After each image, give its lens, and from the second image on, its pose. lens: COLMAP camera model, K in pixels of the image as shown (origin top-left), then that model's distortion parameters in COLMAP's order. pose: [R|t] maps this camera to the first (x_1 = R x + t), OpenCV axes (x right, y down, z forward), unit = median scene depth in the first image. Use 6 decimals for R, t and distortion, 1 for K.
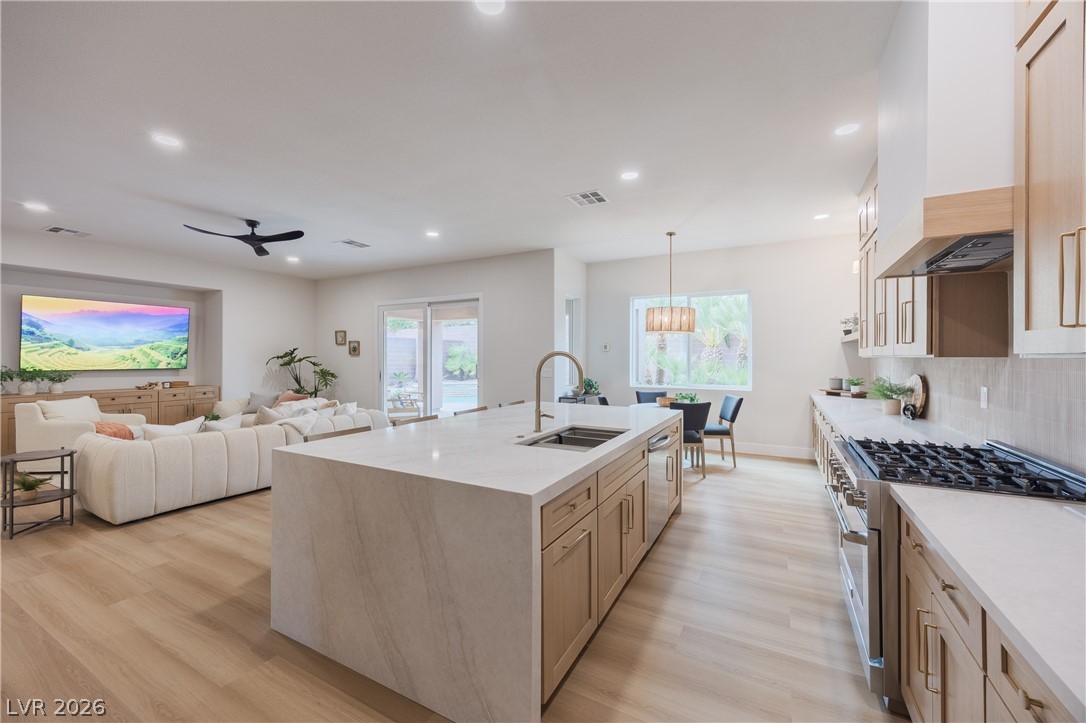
lens RADIAL K [[424.9, 0, 545.7], [0, 424.9, 358.7], [0, 0, 1]] dist [0.003612, -0.000007]
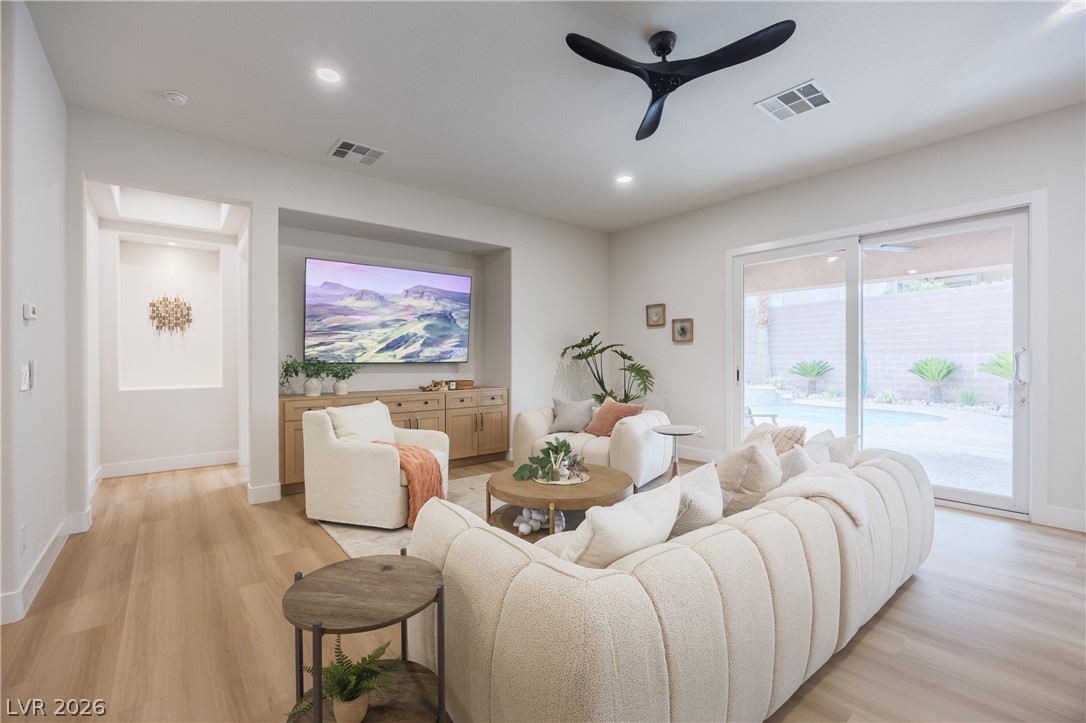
lens RADIAL K [[488.6, 0, 550.7], [0, 488.6, 358.5], [0, 0, 1]] dist [-0.001708, -0.000288]
pose [[0.917335, -0.003569, -0.398099, -0.420002], [0.003711, 0.999993, -0.000413, 0.018915], [0.398098, -0.001099, 0.917342, 0.328394]]
